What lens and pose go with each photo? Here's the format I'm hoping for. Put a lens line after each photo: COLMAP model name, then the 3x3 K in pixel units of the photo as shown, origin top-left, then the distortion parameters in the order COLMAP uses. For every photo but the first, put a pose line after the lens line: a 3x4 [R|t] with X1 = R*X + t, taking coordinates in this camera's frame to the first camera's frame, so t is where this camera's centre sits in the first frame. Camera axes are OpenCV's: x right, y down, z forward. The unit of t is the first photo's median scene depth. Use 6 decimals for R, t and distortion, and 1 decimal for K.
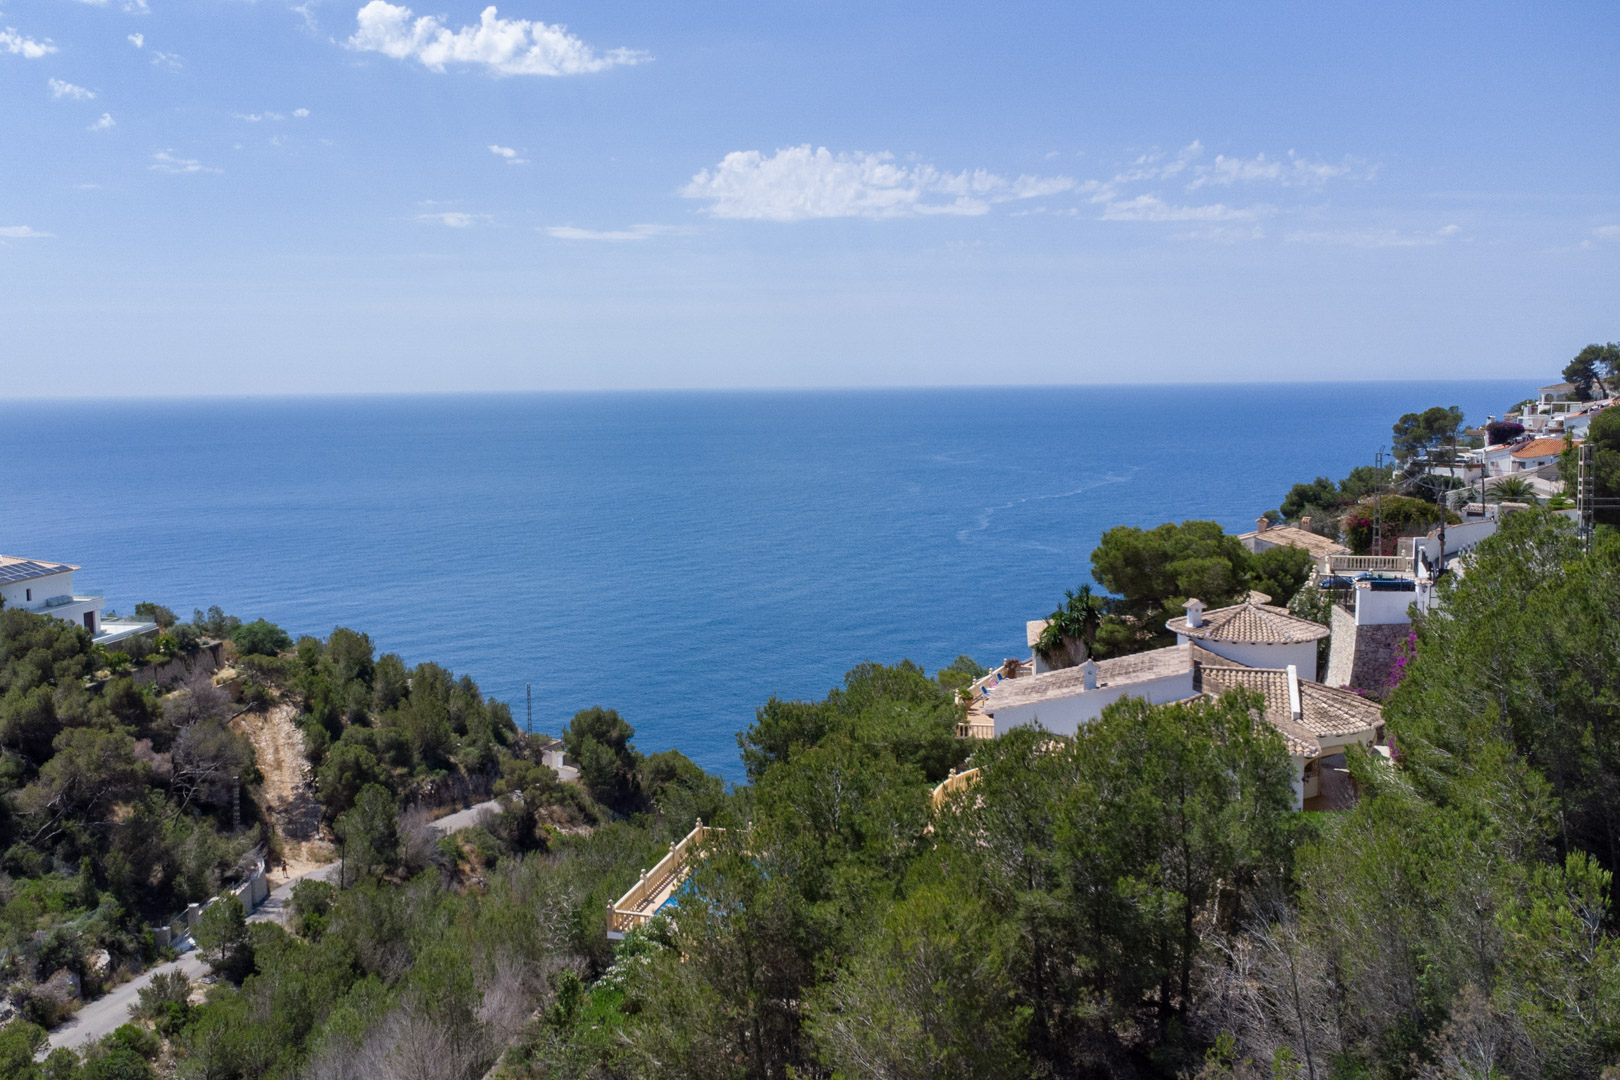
lens RADIAL K [[1434.9, 0, 735.1], [0, 1434.9, 537.5], [0, 0, 1]] dist [0.007509, 0.010598]
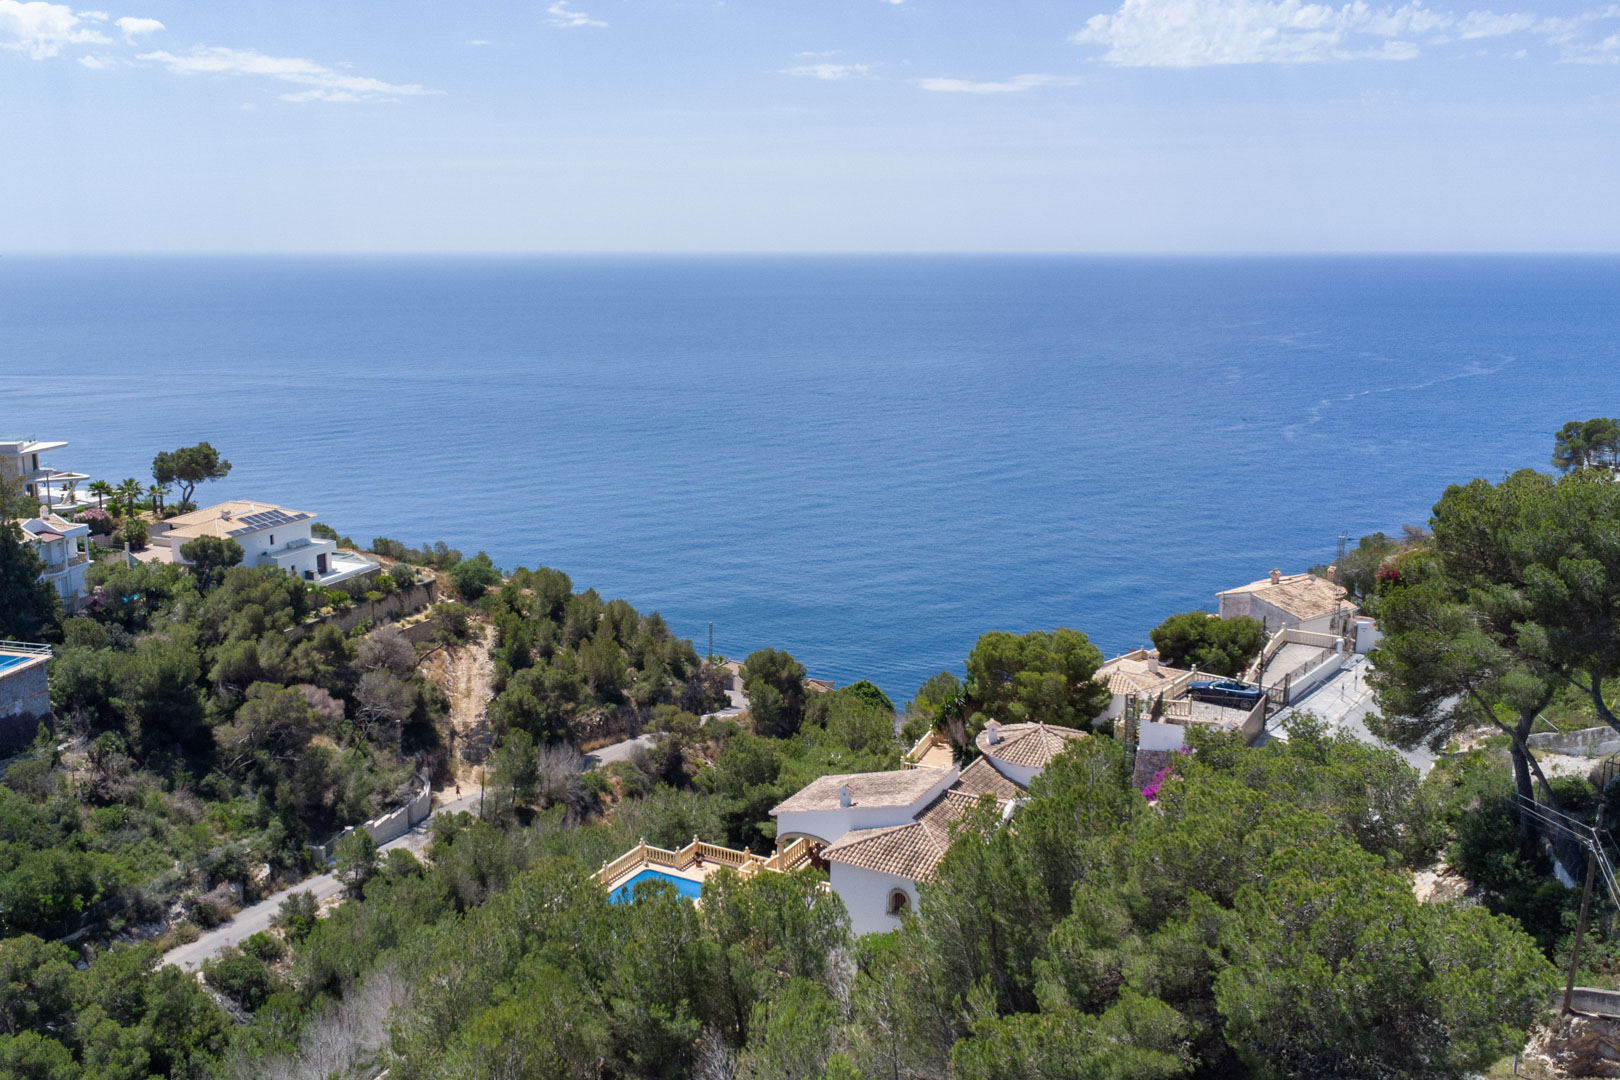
lens RADIAL K [[1434.9, 0, 735.1], [0, 1434.9, 537.5], [0, 0, 1]] dist [0.007509, 0.010598]
pose [[0.975253, 0.053196, -0.214596, 0.149389], [-0.034566, 0.995373, 0.089650, -0.086841], [0.218372, -0.080014, 0.972580, -0.085365]]
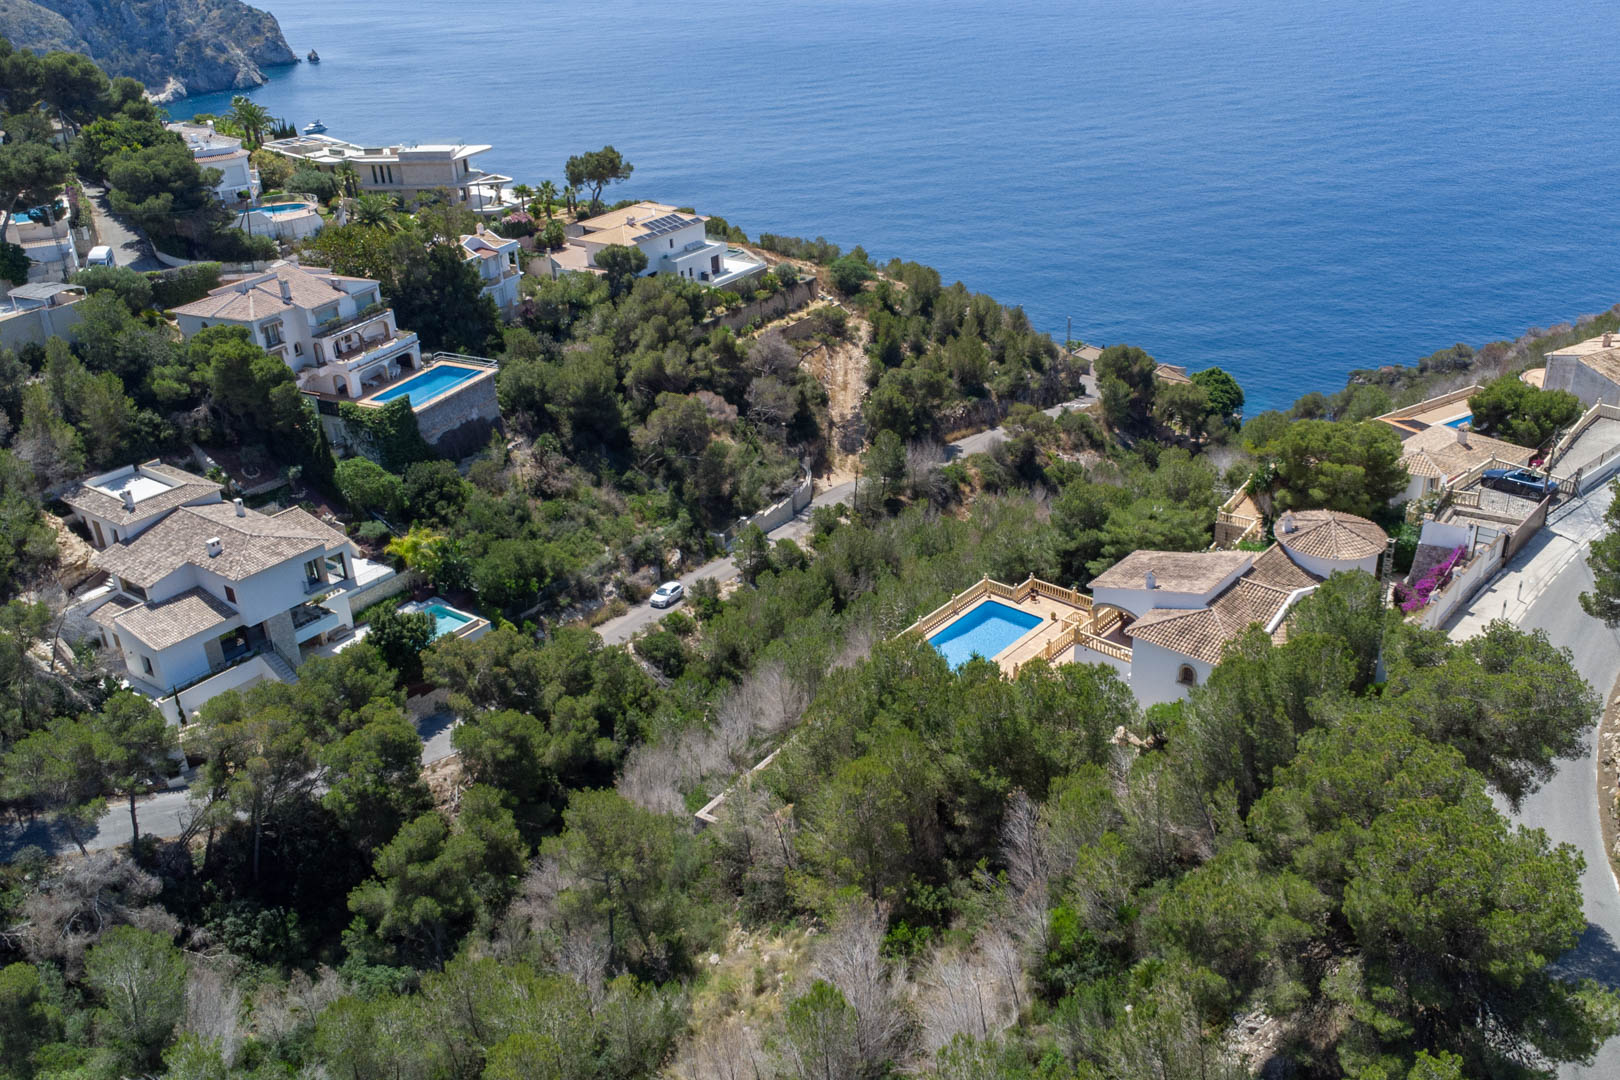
lens RADIAL K [[1365.3, 0, 885.6], [0, 1365.3, 544.7], [0, 0, 1]] dist [0.000531, 0.001567]
pose [[0.928649, 0.156269, -0.336438, 0.168466], [-0.030030, 0.935633, 0.351693, -0.156004], [0.369741, -0.316496, 0.873568, -0.123894]]
